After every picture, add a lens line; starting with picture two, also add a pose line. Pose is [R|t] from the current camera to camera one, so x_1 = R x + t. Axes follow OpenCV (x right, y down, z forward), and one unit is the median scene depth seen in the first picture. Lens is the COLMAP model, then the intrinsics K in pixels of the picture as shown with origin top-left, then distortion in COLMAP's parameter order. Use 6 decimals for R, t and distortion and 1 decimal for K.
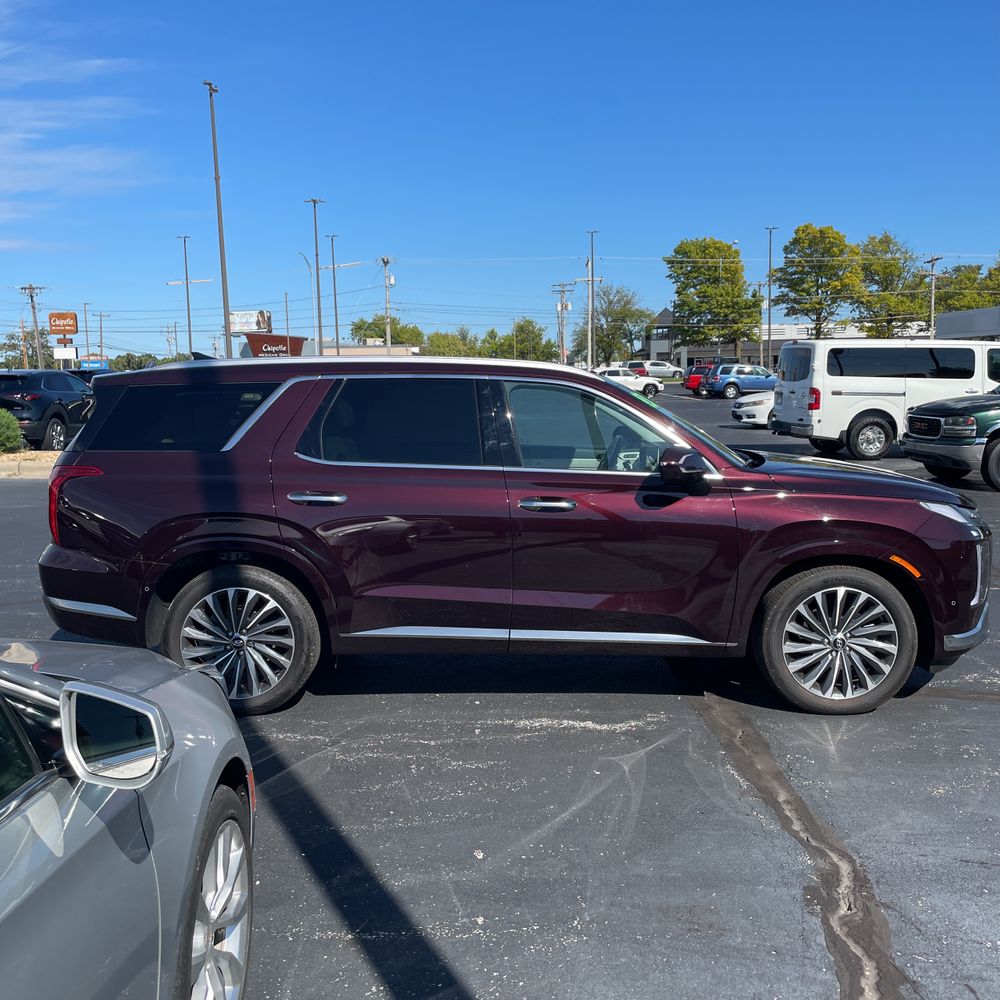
lens RADIAL K [[1014.7, 0, 502.0], [0, 1014.7, 483.5], [0, 0, 1]] dist [0.065691, -0.019289]
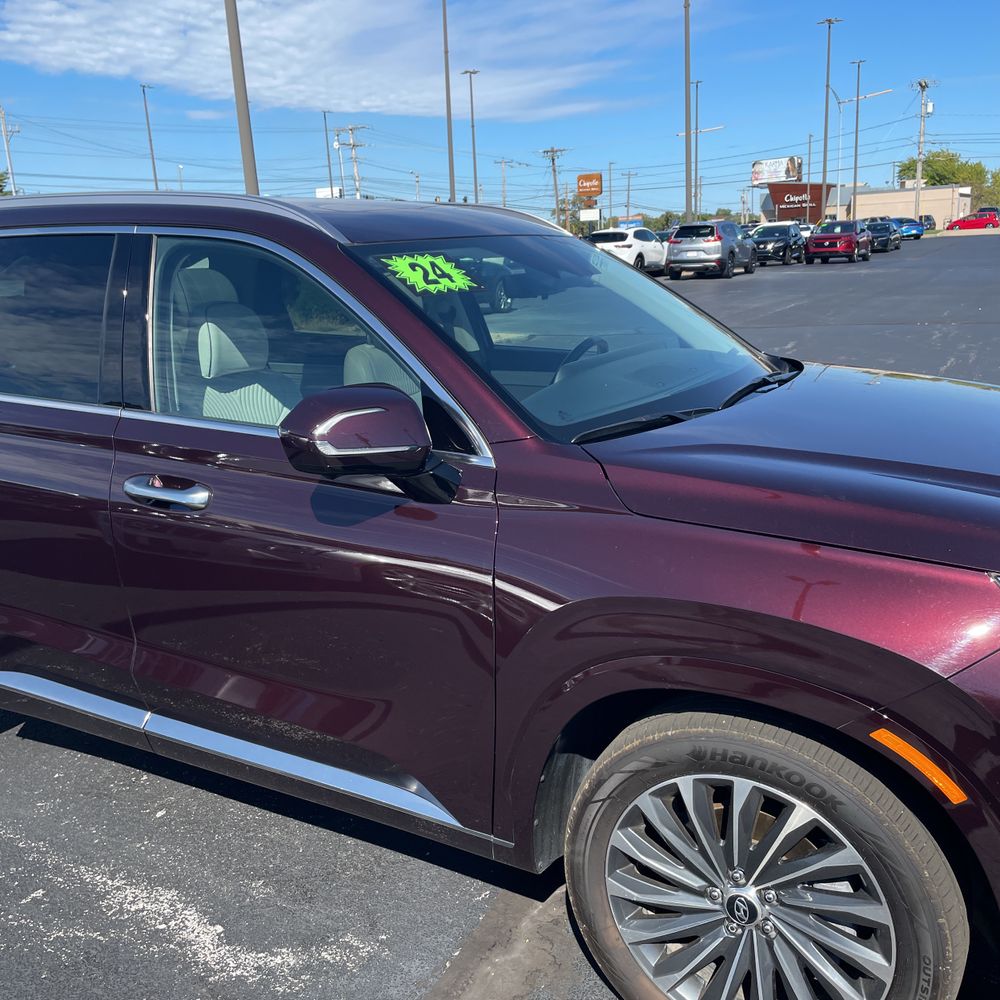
lens RADIAL K [[1010.4, 0, 519.3], [0, 1010.4, 504.1], [0, 0, 1]] dist [0.081352, -0.109339]
pose [[0.874887, 0.095907, -0.474737, 0.423046], [-0.020354, 0.986613, 0.161805, -0.056517], [0.483900, -0.131898, 0.865127, 0.640525]]
